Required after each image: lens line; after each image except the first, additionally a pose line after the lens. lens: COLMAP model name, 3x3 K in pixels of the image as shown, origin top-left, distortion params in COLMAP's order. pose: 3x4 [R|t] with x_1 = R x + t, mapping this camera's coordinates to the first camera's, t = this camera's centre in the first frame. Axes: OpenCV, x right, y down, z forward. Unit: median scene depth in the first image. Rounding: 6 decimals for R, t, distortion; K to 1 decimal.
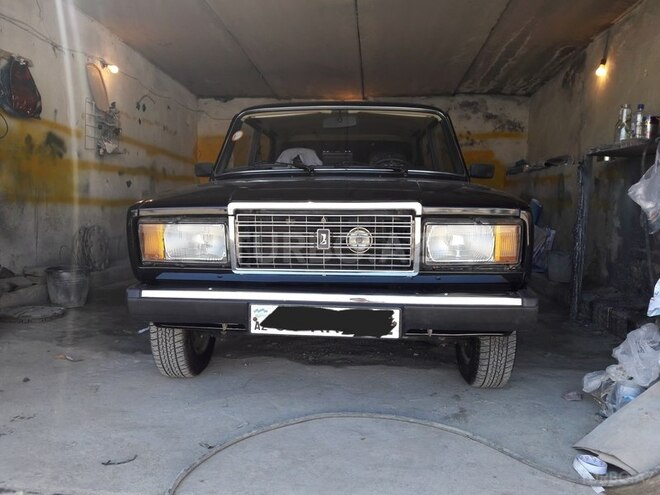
lens RADIAL K [[522.2, 0, 330.0], [0, 522.2, 247.5], [0, 0, 1]] dist [0.006404, -0.004001]
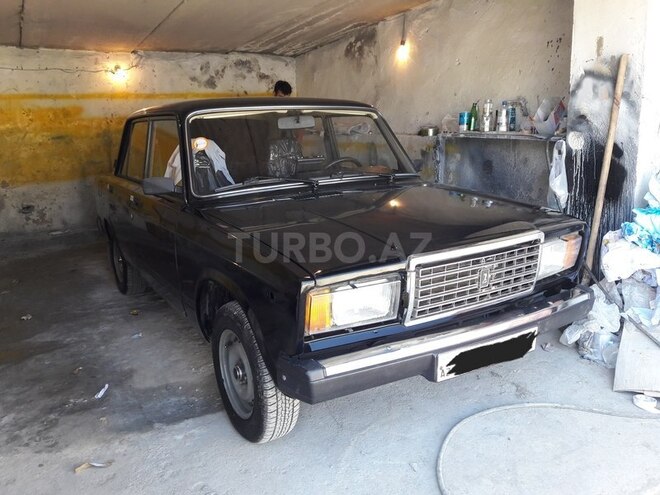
lens RADIAL K [[522.2, 0, 330.0], [0, 522.2, 247.5], [0, 0, 1]] dist [0.006404, -0.004001]
pose [[0.831459, -0.156707, 0.533028, -0.543510], [0.094535, 0.985312, 0.142211, -0.168587], [-0.547484, -0.067853, 0.834061, 0.186969]]
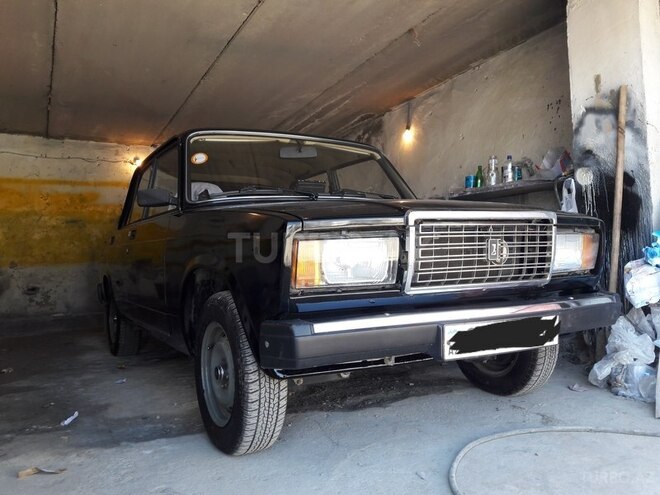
lens RADIAL K [[525.5, 0, 329.1], [0, 525.5, 248.9], [0, 0, 1]] dist [0.005785, -0.004563]
pose [[0.847010, -0.025407, 0.530969, -0.512077], [0.088537, 0.991648, -0.093785, 0.030970], [-0.524152, 0.126448, 0.842185, 0.221884]]
